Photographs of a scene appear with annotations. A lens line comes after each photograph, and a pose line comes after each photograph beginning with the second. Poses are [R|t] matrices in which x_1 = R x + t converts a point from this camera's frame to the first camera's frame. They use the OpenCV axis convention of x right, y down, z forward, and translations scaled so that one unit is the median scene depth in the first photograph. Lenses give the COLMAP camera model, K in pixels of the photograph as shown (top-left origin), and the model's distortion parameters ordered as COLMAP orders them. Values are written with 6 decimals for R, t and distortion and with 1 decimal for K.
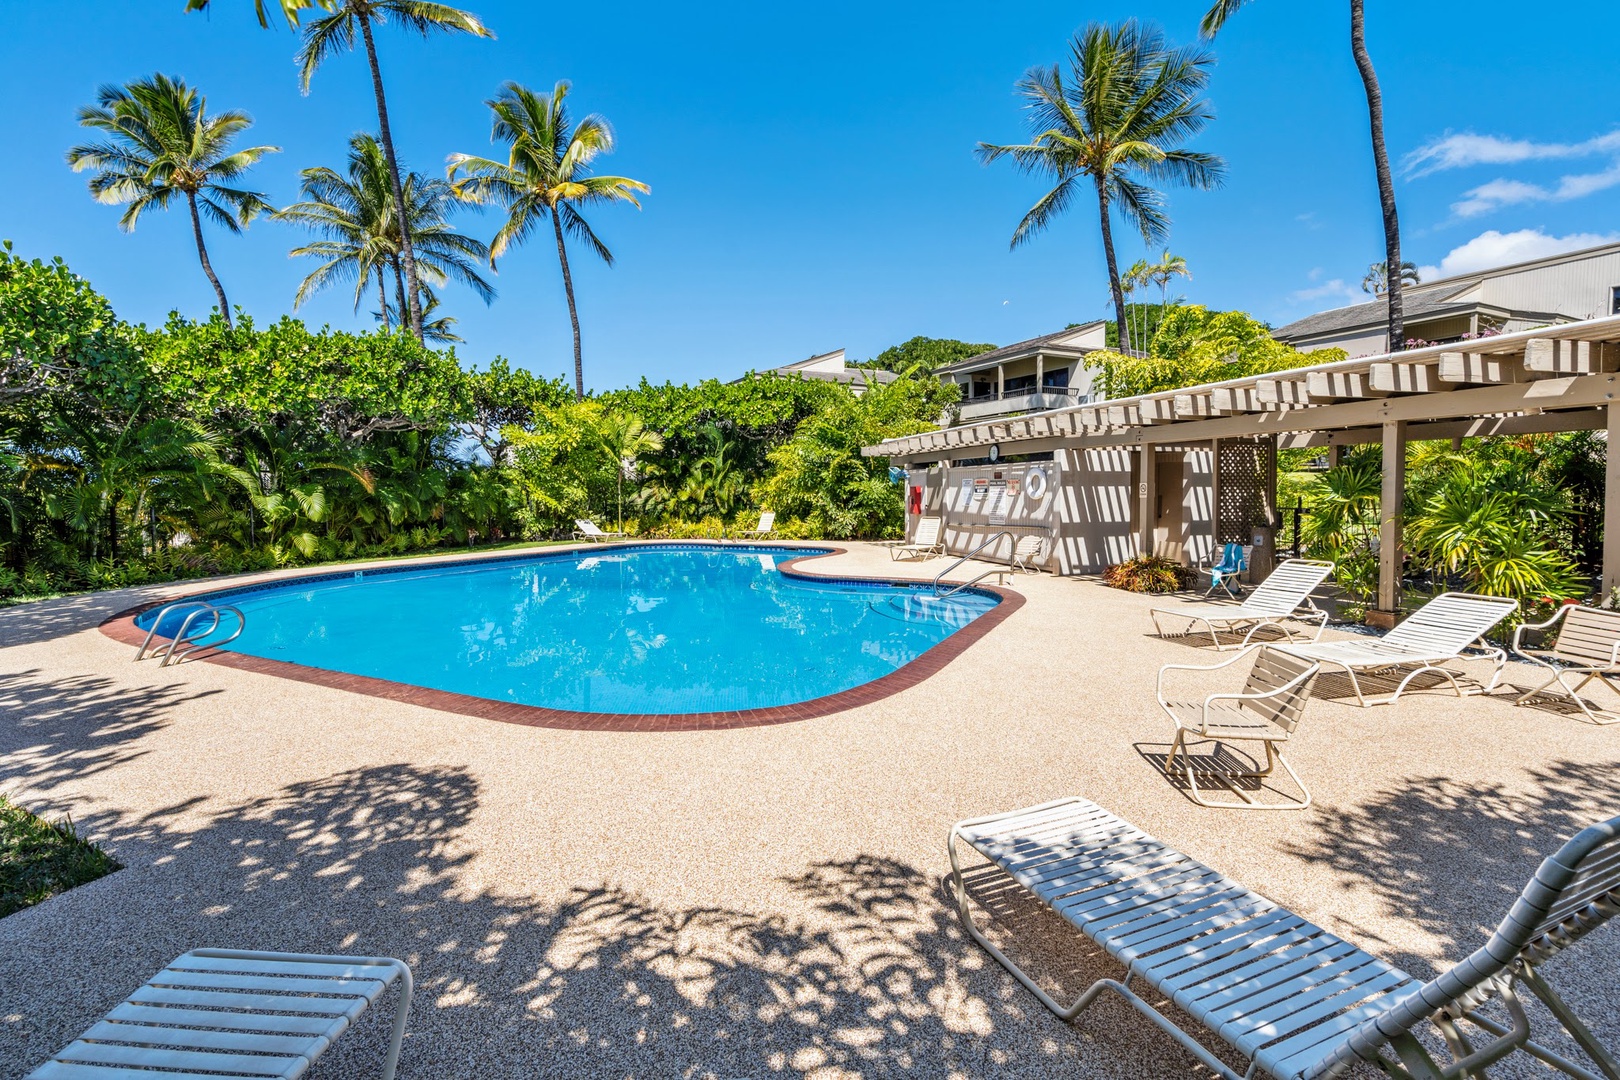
lens RADIAL K [[690.8, 0, 807.4], [0, 690.8, 521.5], [0, 0, 1]] dist [-0.004069, 0.000083]
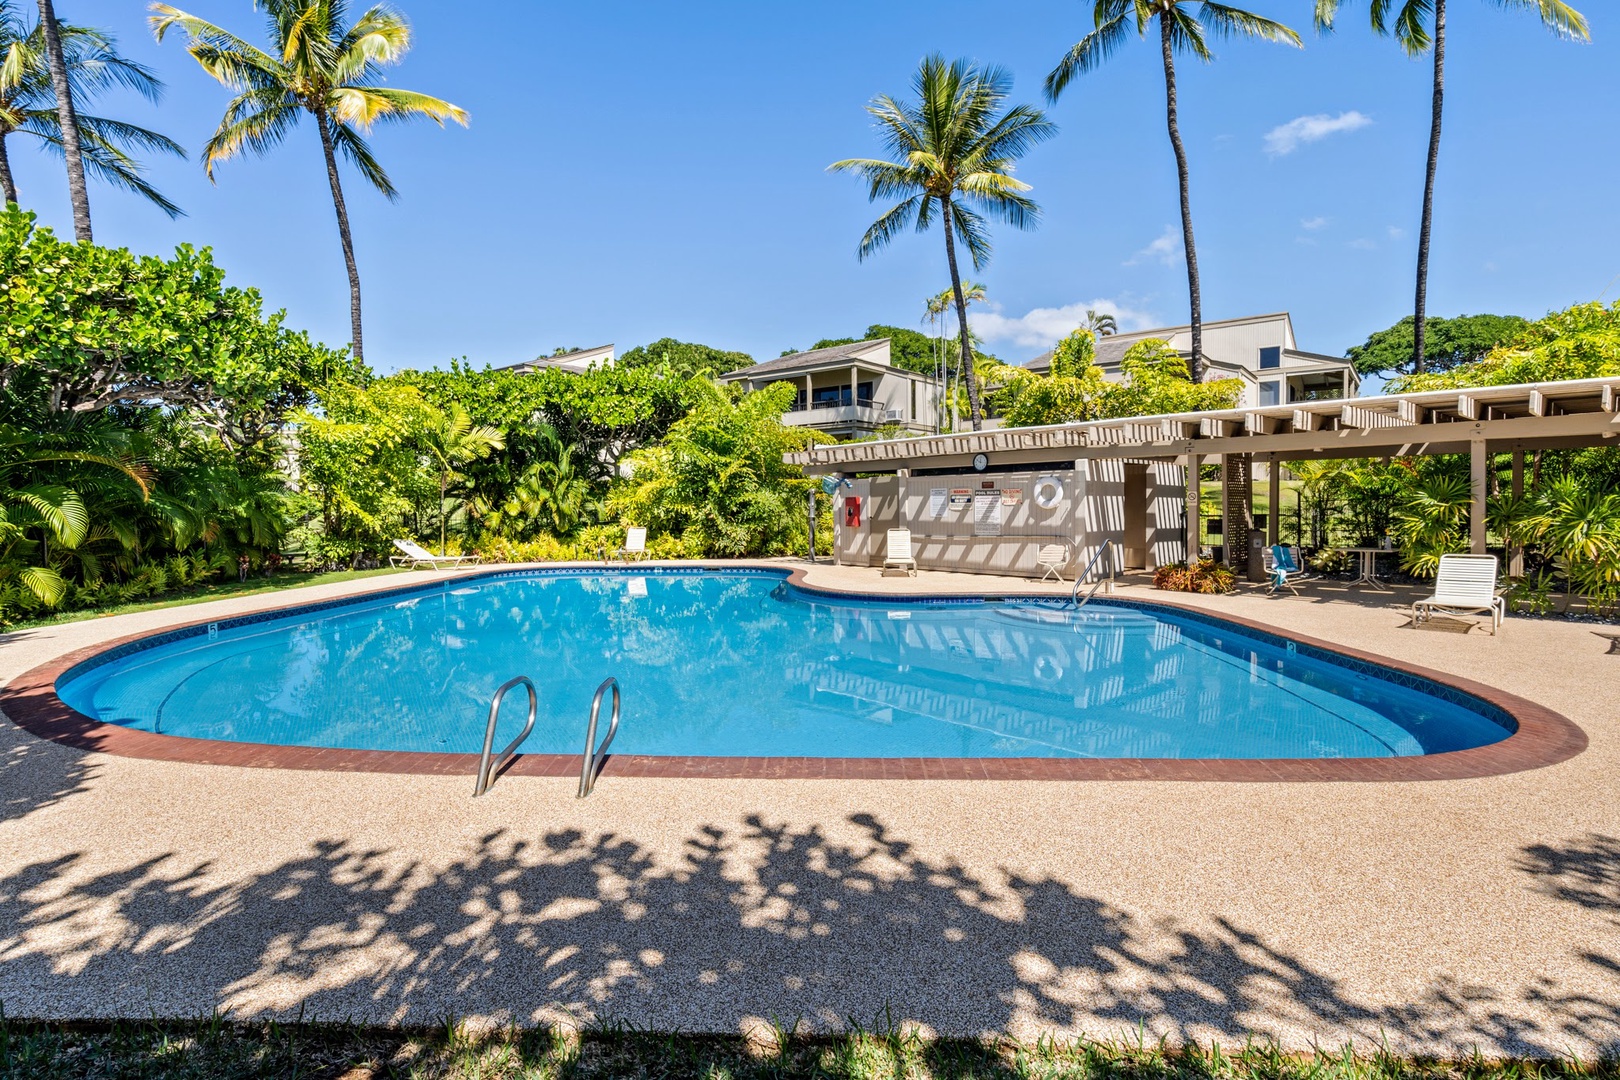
lens RADIAL K [[741.3, 0, 804.4], [0, 741.3, 516.9], [0, 0, 1]] dist [0.000801, 0.000130]
pose [[0.912605, -0.006739, 0.408787, -0.261428], [0.019055, 0.999479, -0.026063, 0.001286], [-0.408399, 0.031574, 0.912257, 0.095266]]
